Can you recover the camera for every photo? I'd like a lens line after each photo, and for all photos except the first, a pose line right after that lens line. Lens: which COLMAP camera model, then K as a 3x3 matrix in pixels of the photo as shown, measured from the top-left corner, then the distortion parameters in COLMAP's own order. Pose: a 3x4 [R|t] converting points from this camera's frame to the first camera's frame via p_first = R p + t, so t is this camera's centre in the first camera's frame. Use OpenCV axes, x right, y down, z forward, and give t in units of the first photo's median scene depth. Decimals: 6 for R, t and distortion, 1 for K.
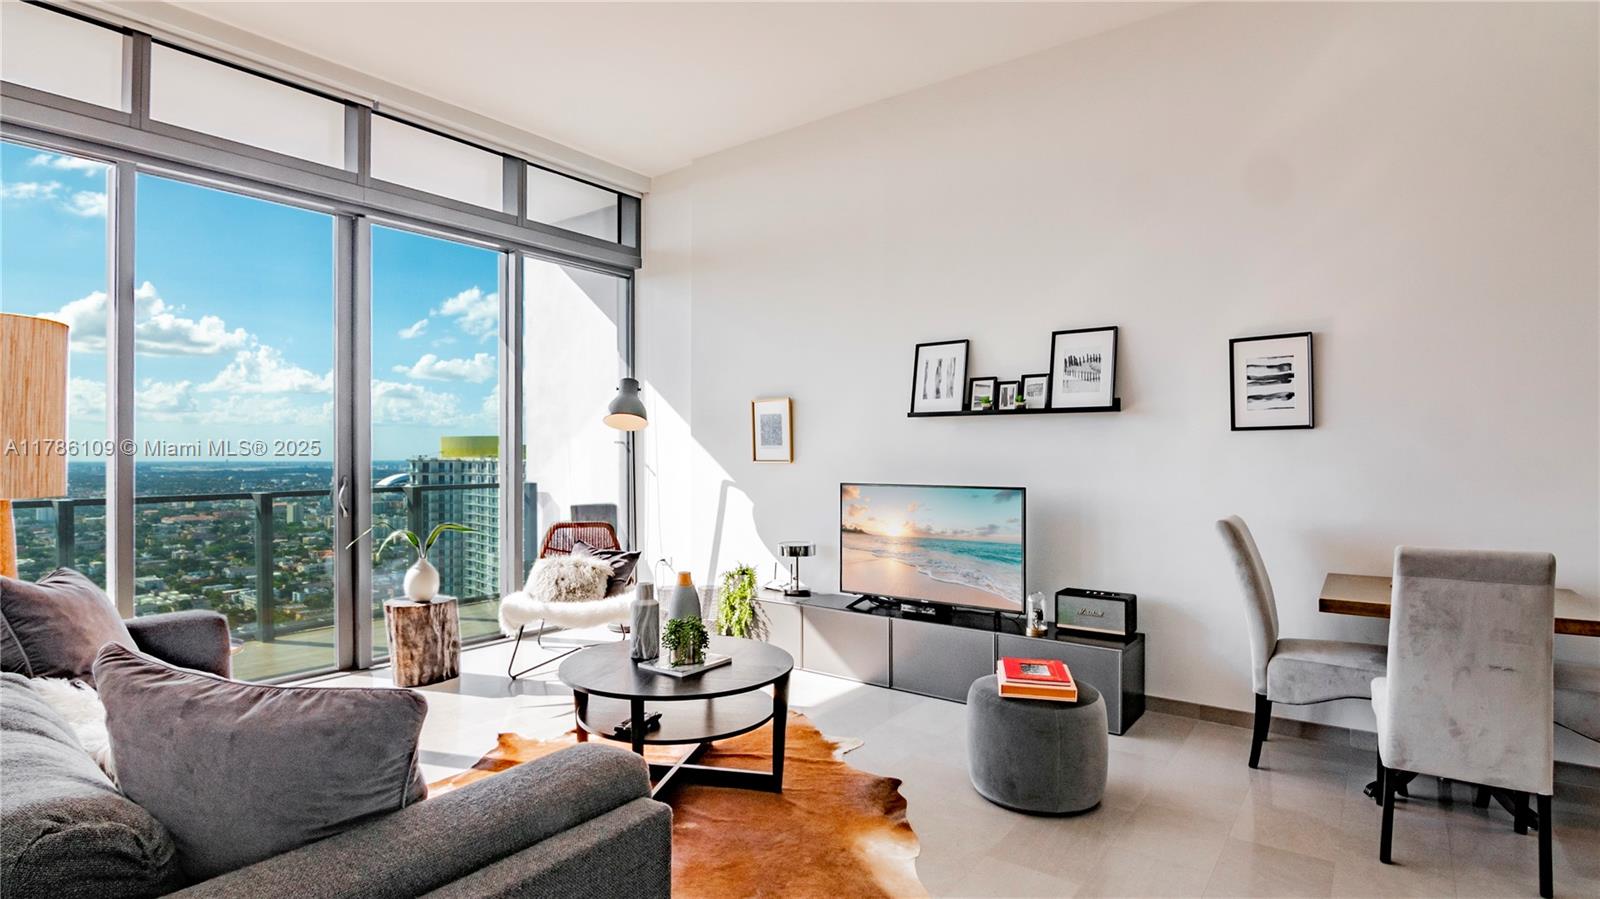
lens RADIAL K [[794.6, 0, 798.8], [0, 794.6, 462.5], [0, 0, 1]] dist [-0.028936, -0.000344]
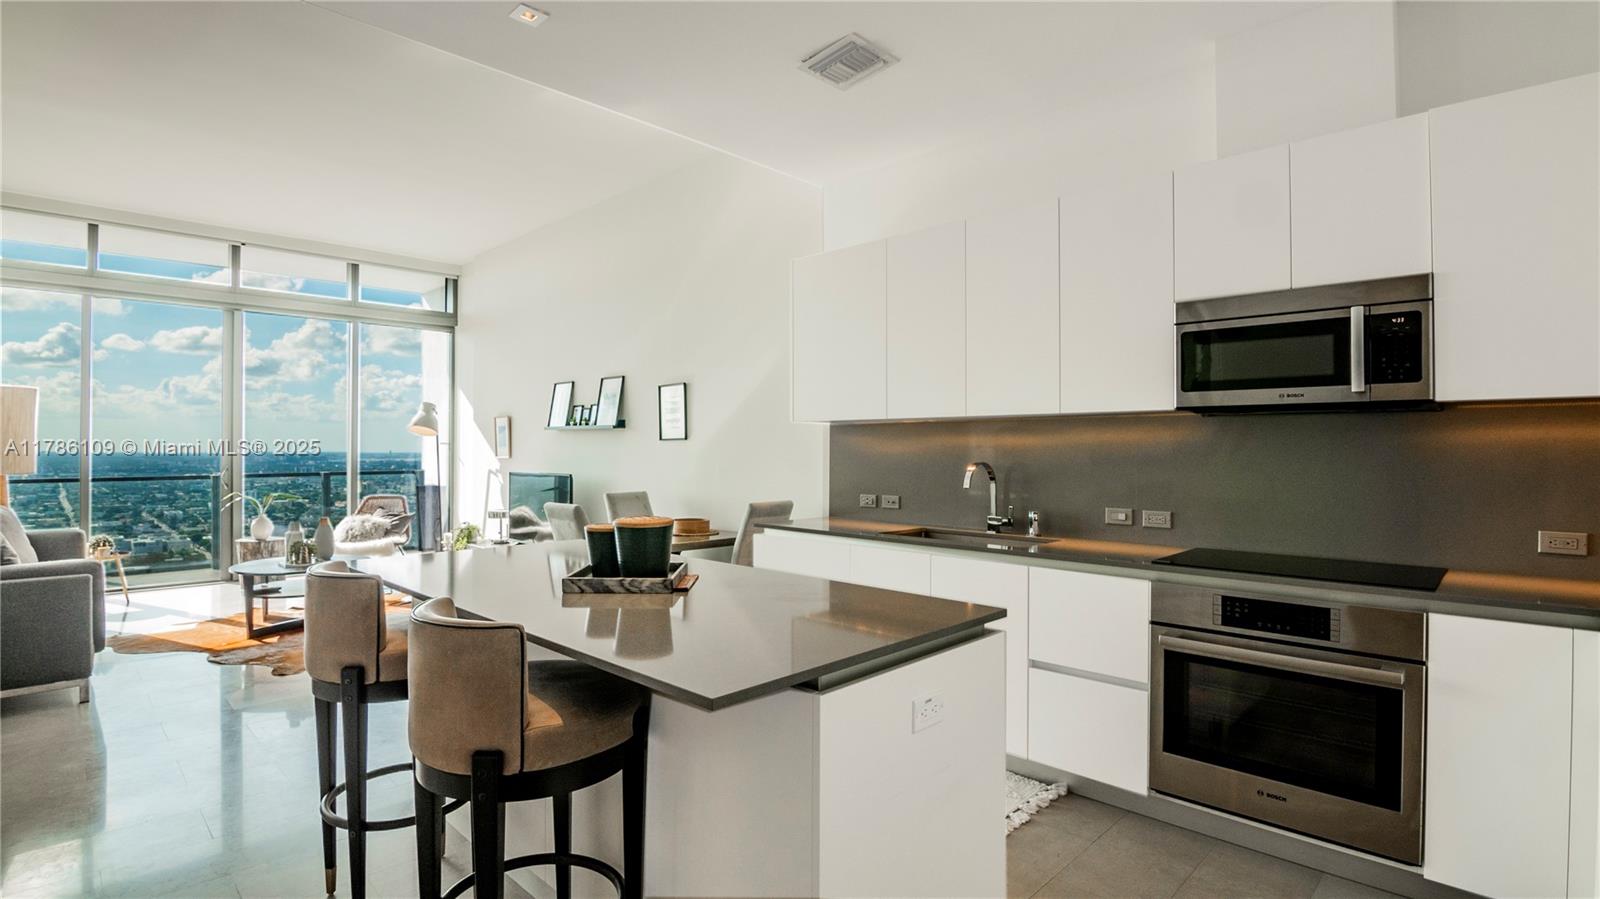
lens RADIAL K [[763.8, 0, 800.0], [0, 763.8, 449.5], [0, 0, 1]] dist [-0.003574, -0.000076]
pose [[0.989504, 0.003754, -0.144456, 0.960310], [-0.004912, 0.999959, -0.007658, -0.009563], [0.144421, 0.008287, 0.989482, -0.476901]]
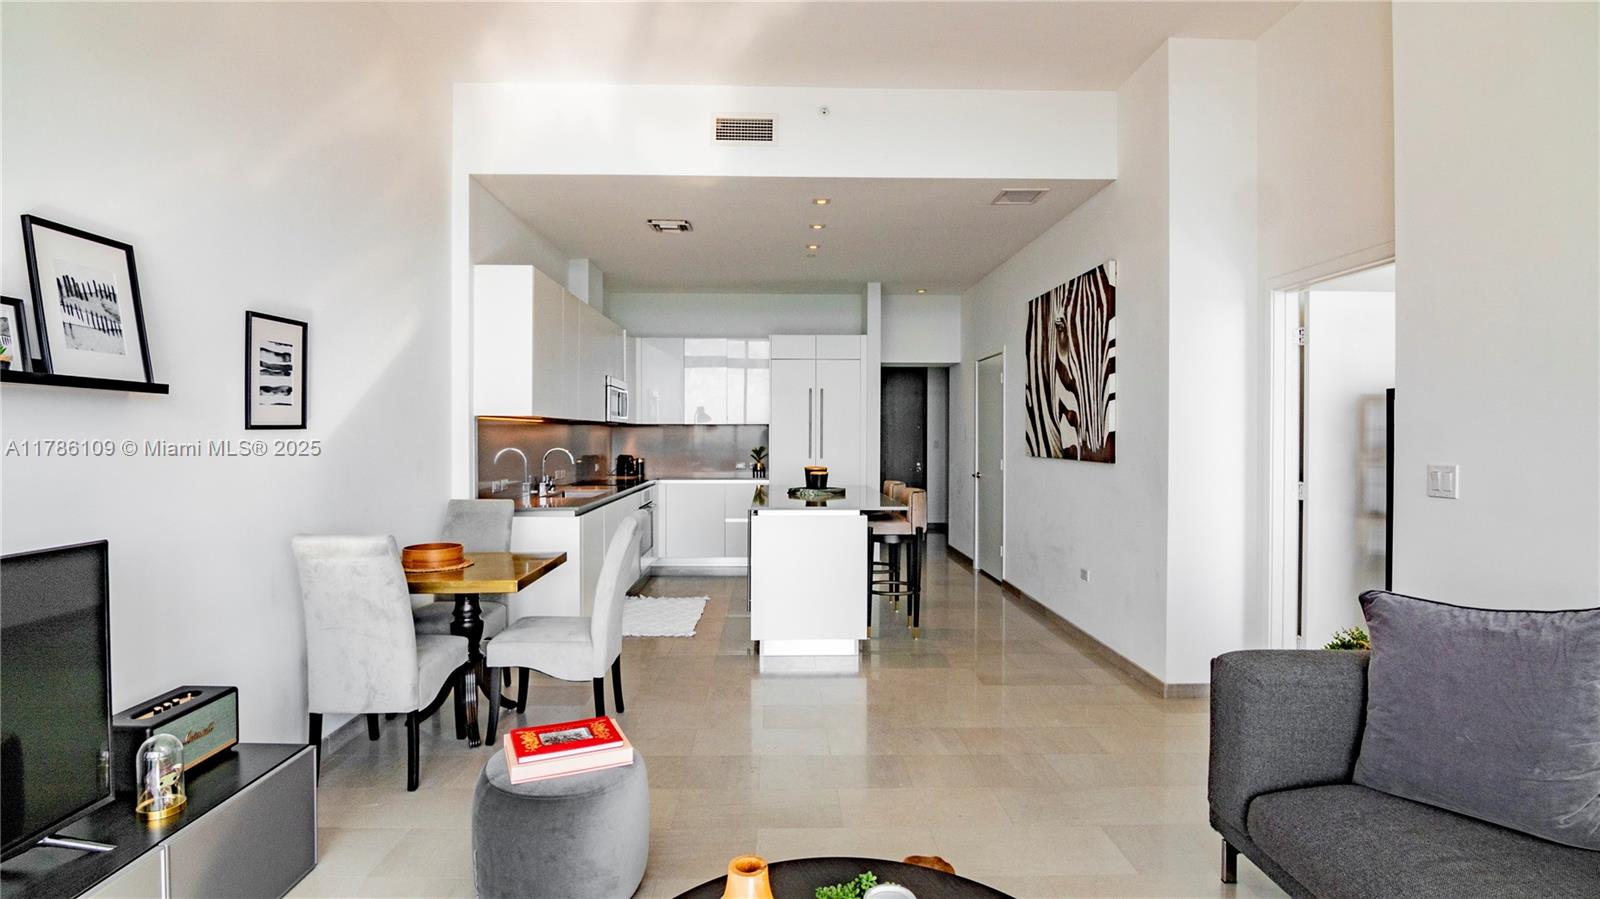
lens RADIAL K [[763.8, 0, 800.0], [0, 763.8, 449.5], [0, 0, 1]] dist [-0.003574, -0.000076]
pose [[-0.613862, -0.011294, 0.789332, -0.338686], [0.010396, 0.999695, 0.022390, -0.028921], [-0.789345, 0.021950, -0.613558, 0.938392]]
